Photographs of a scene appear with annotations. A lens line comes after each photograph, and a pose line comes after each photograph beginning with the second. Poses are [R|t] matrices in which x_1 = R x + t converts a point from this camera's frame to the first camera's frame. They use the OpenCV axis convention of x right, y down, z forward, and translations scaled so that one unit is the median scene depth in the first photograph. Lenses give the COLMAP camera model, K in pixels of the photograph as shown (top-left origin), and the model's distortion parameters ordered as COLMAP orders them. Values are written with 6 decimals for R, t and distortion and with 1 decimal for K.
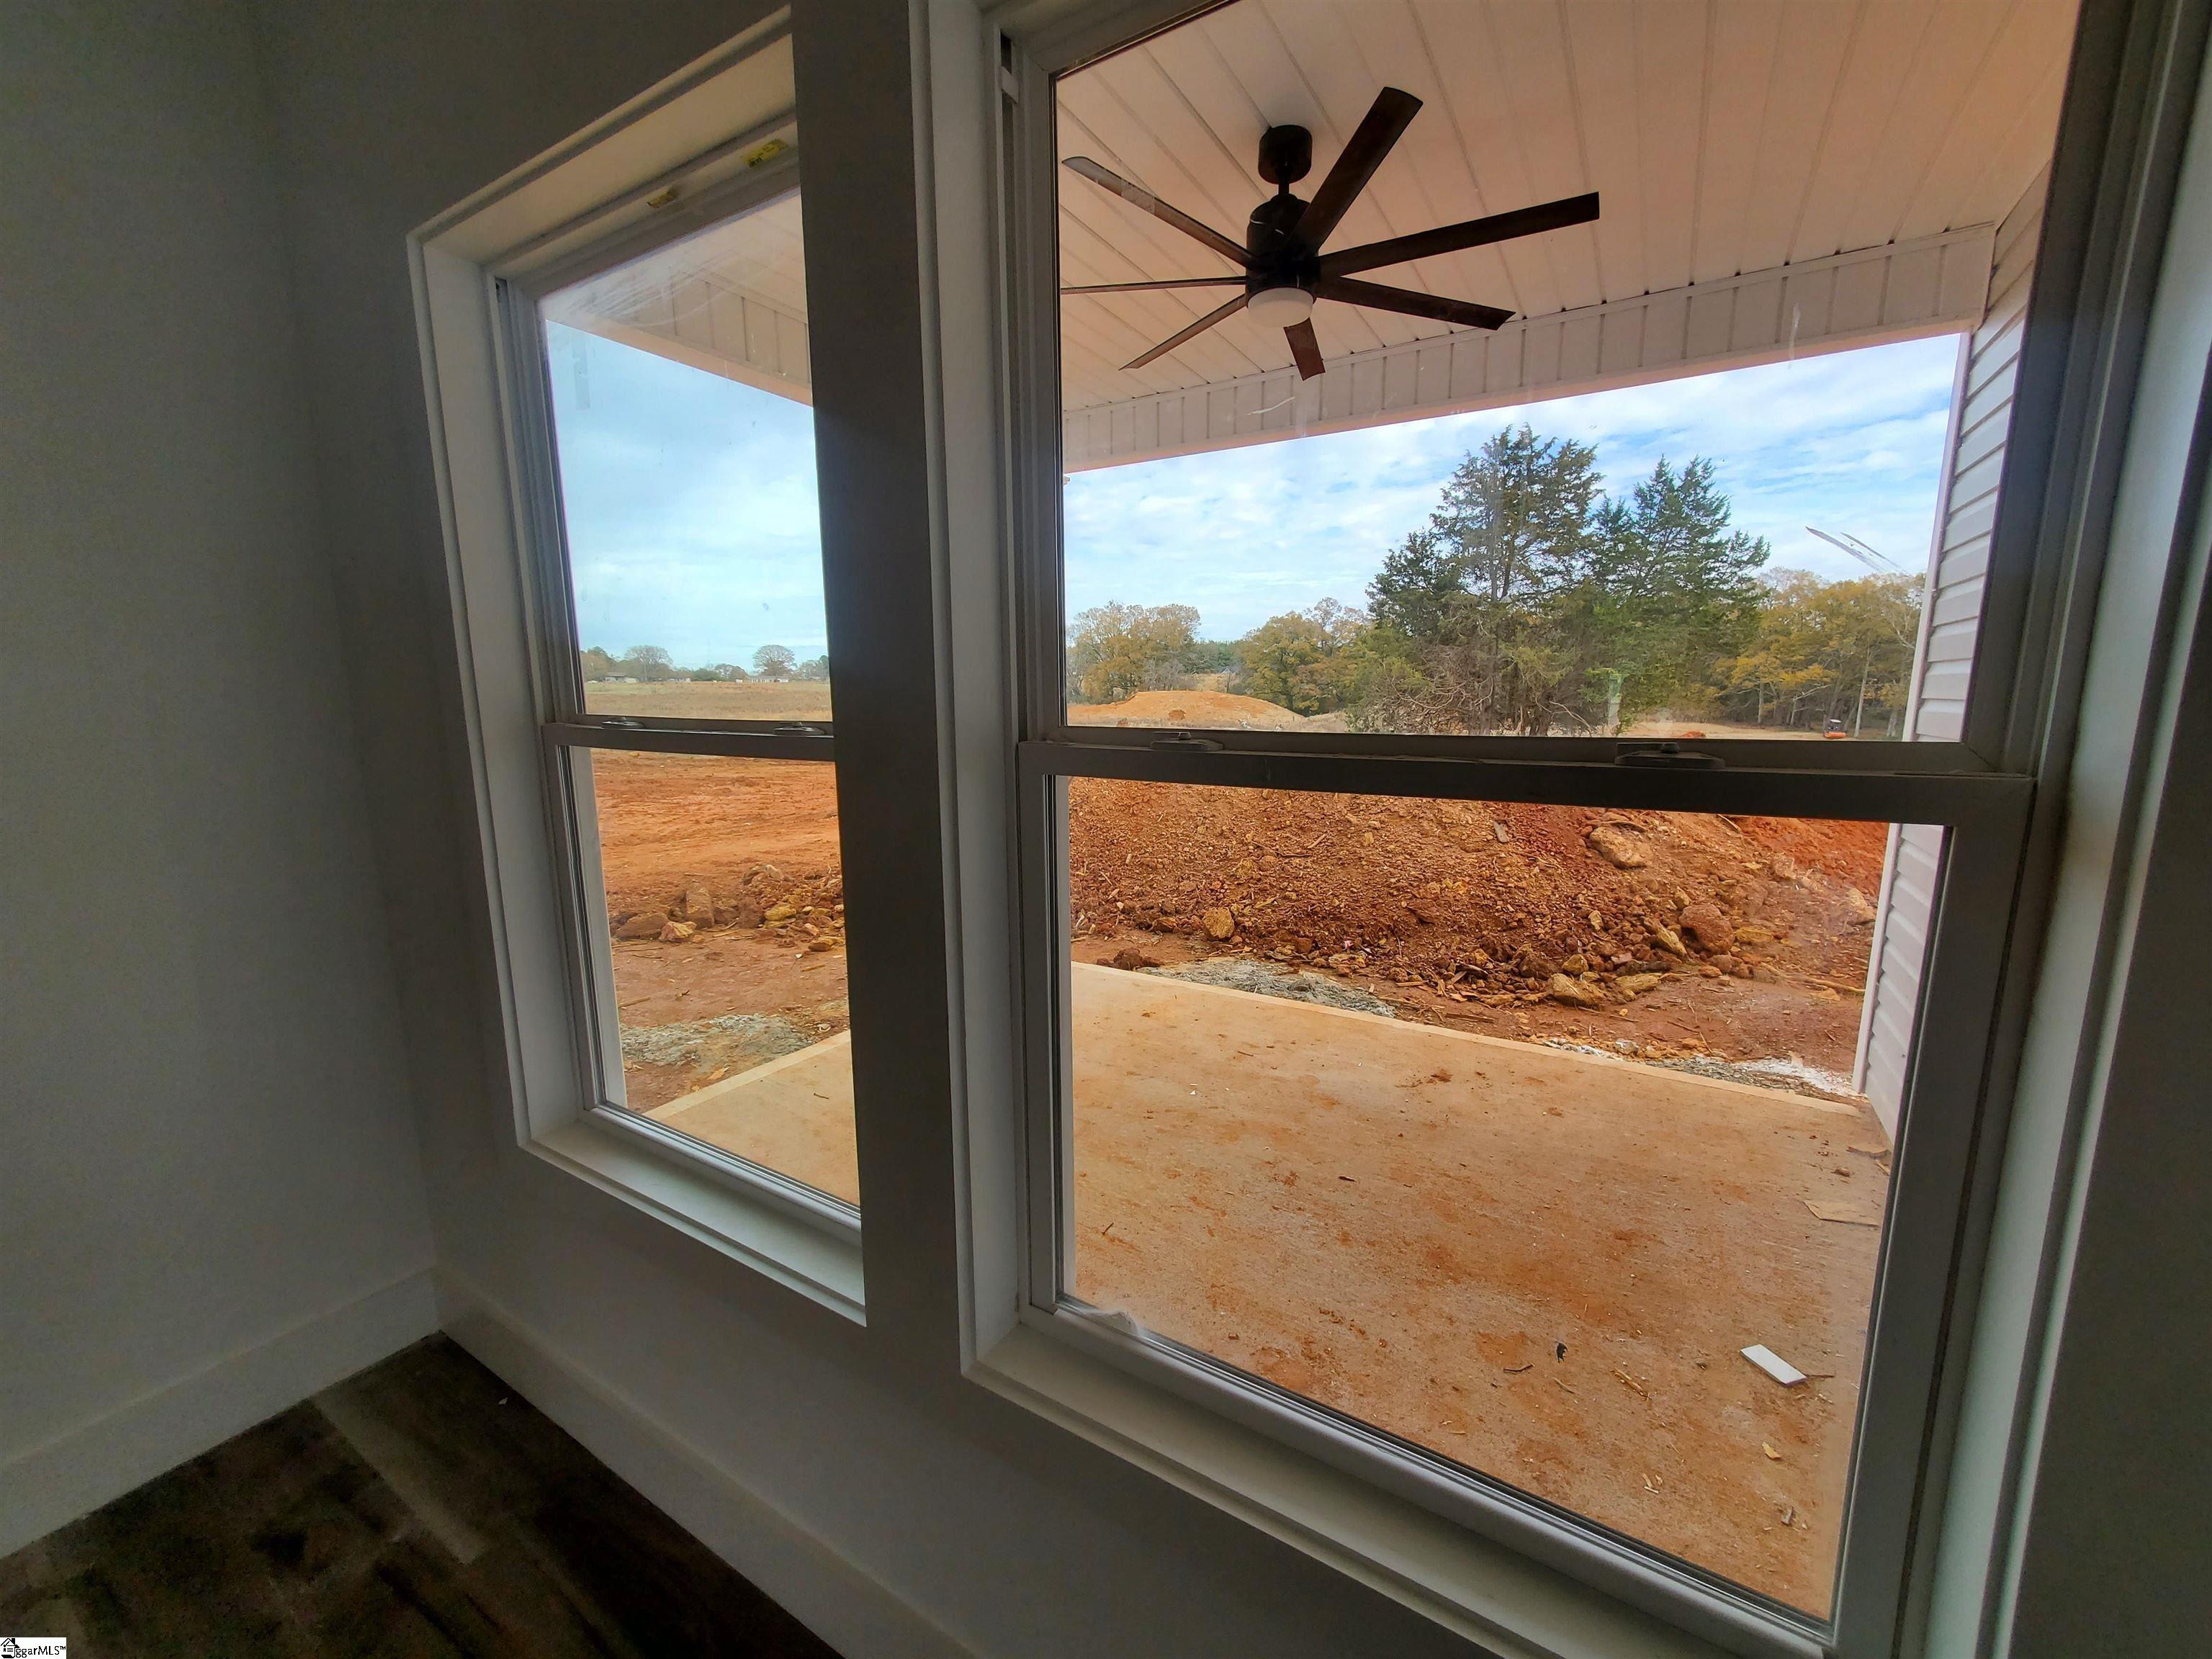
lens RADIAL K [[890.3, 0, 1109.8], [0, 890.3, 838.5], [0, 0, 1]] dist [0.025252, 0.000152]
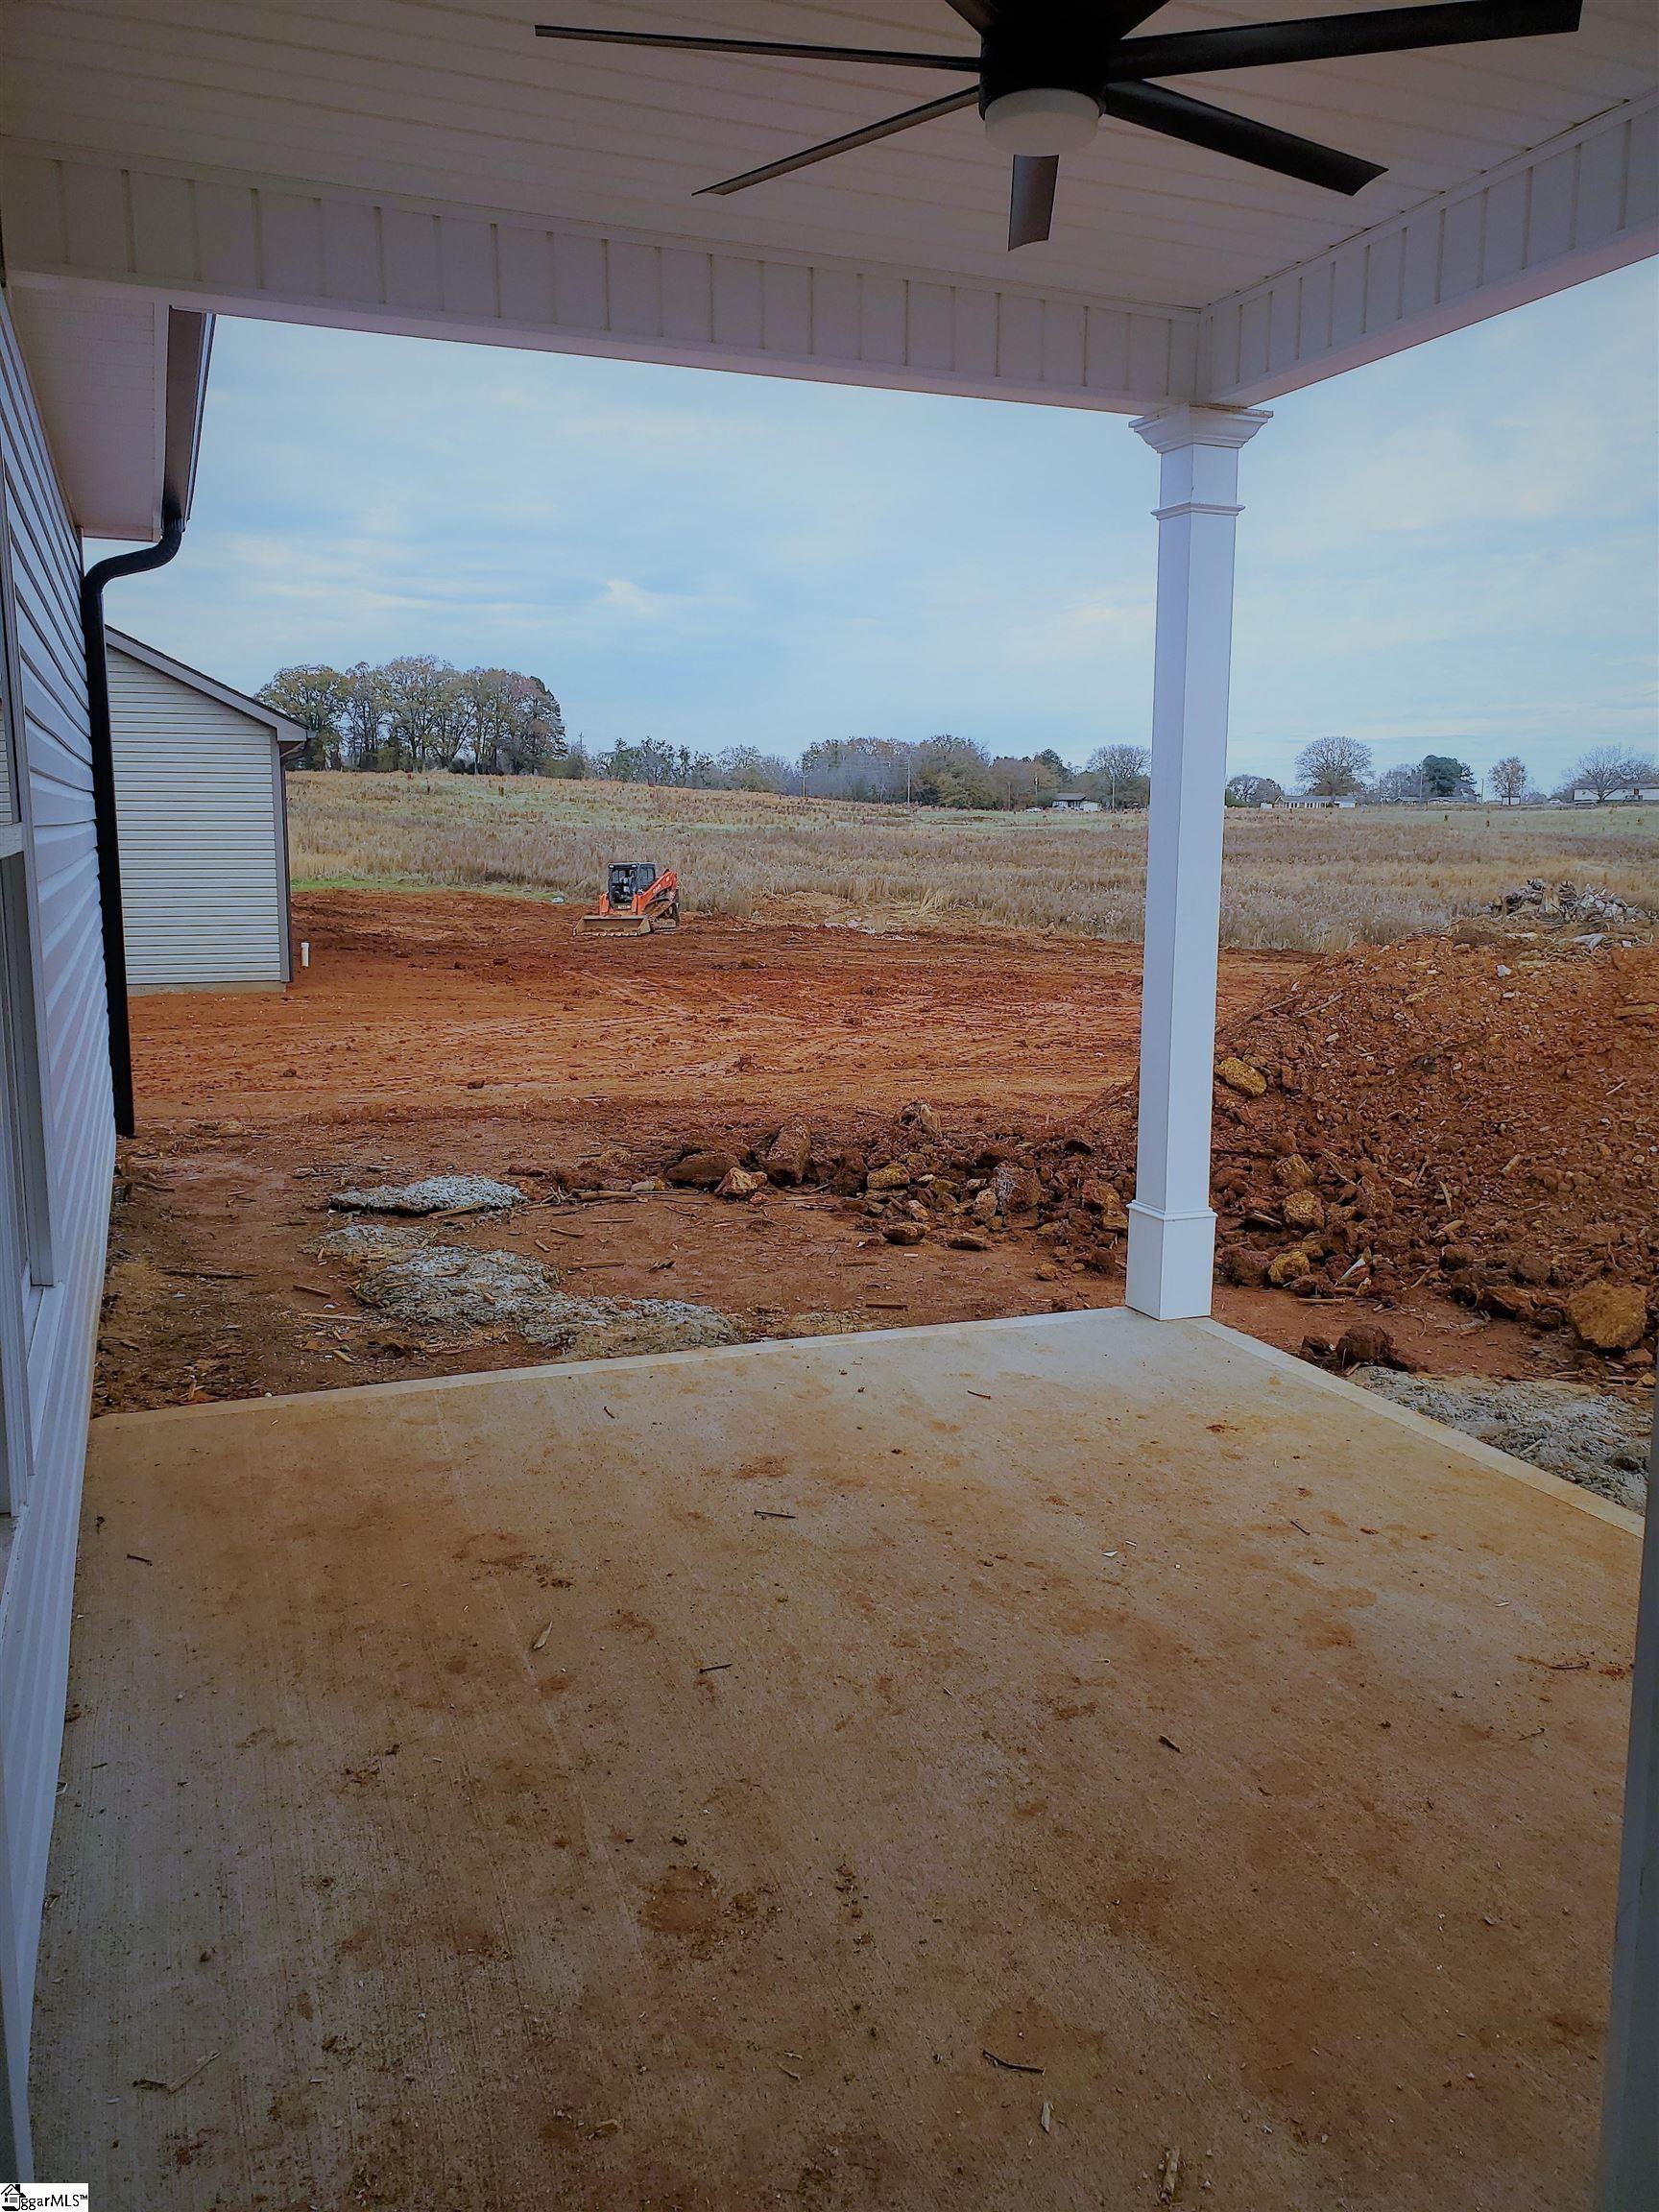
lens RADIAL K [[1705.1, 0, 829.5], [0, 1705.1, 1104.1], [0, 0, 1]] dist [0.050078, -0.011683]
pose [[0.803396, 0.103933, -0.586304, 0.316837], [-0.105260, 0.993931, 0.031958, -0.001113], [0.586067, 0.036040, 0.809460, 0.027716]]
